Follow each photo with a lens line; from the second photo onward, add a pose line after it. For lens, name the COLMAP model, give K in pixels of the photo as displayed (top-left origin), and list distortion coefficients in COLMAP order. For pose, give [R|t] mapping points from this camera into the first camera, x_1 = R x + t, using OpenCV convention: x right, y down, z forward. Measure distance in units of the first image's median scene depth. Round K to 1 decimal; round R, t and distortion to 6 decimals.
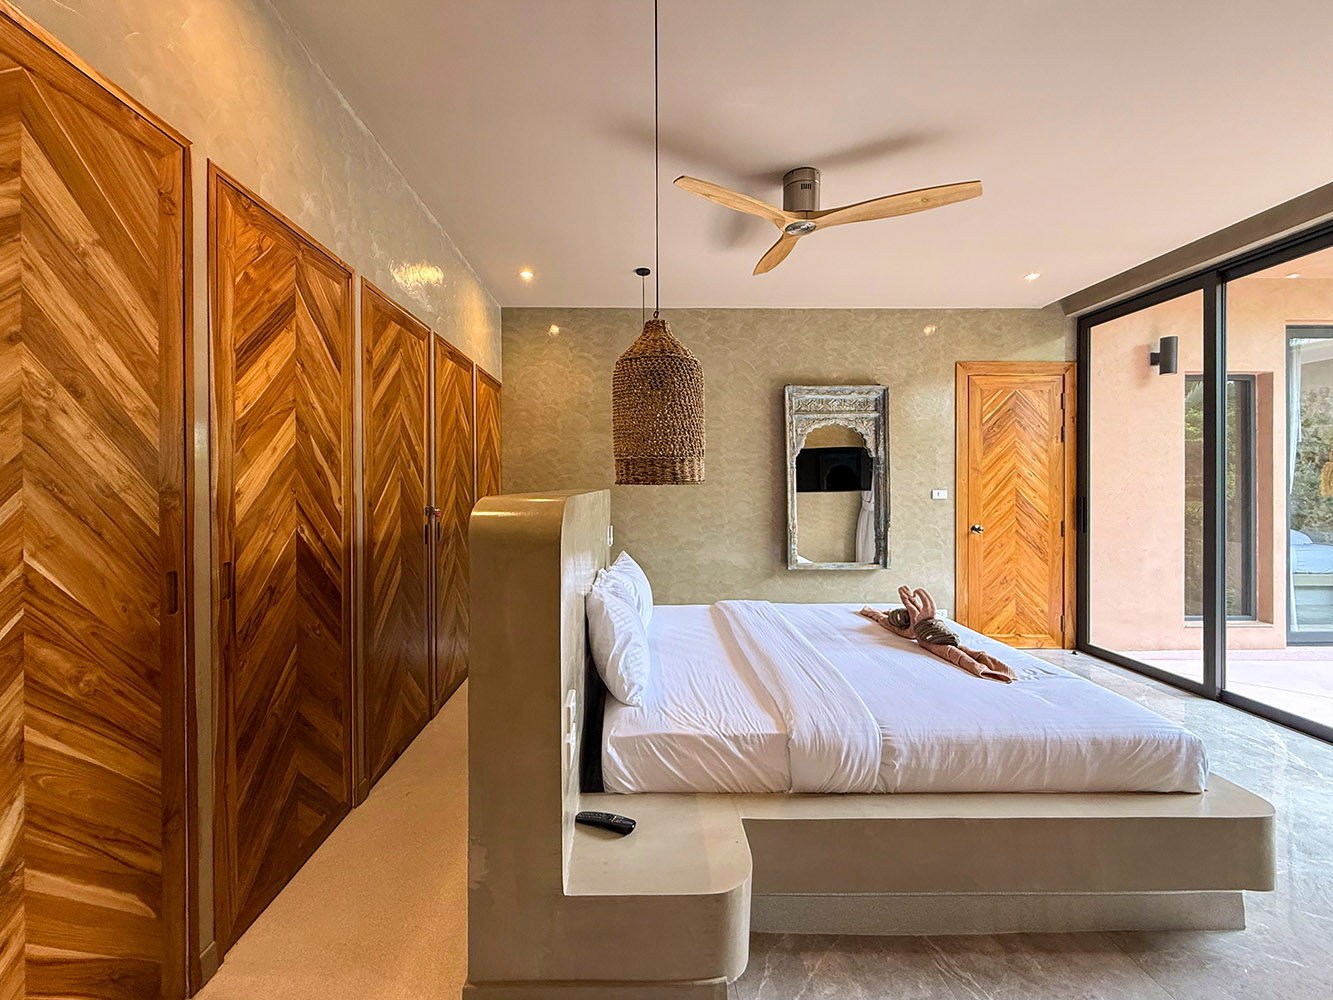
lens RADIAL K [[536.2, 0, 637.6], [0, 536.2, 488.2], [0, 0, 1]] dist [-0.001148, -0.000172]
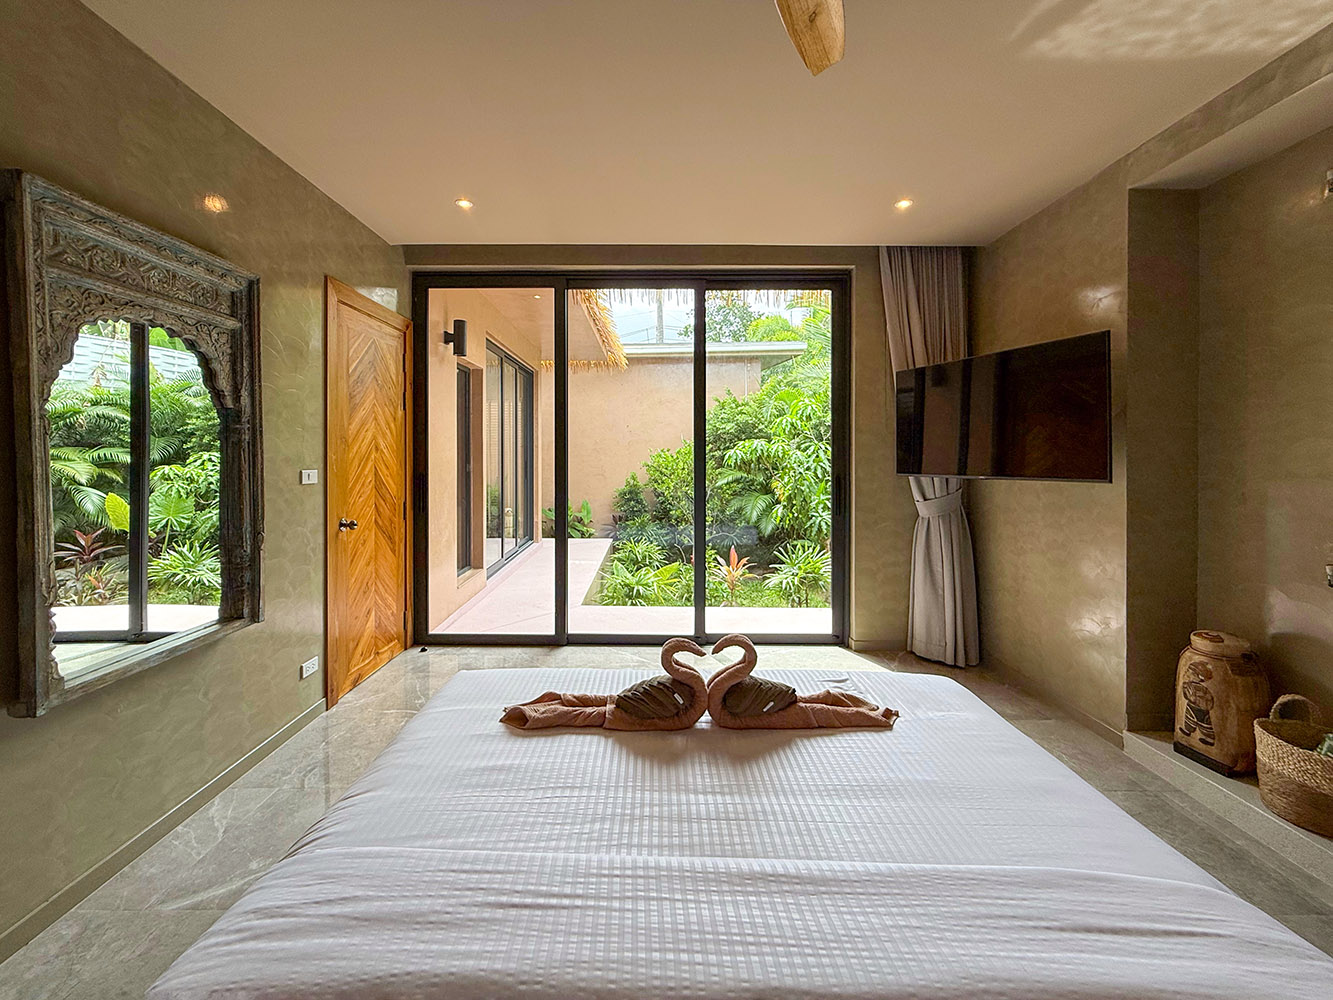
lens RADIAL K [[524.3, 0, 649.4], [0, 524.3, 456.2], [0, 0, 1]] dist [-0.001893, -0.000202]
pose [[0.018504, -0.000602, 0.999829, -0.041782], [0.005142, 0.999987, 0.000507, -0.010797], [-0.999816, 0.005131, 0.018507, 0.599626]]
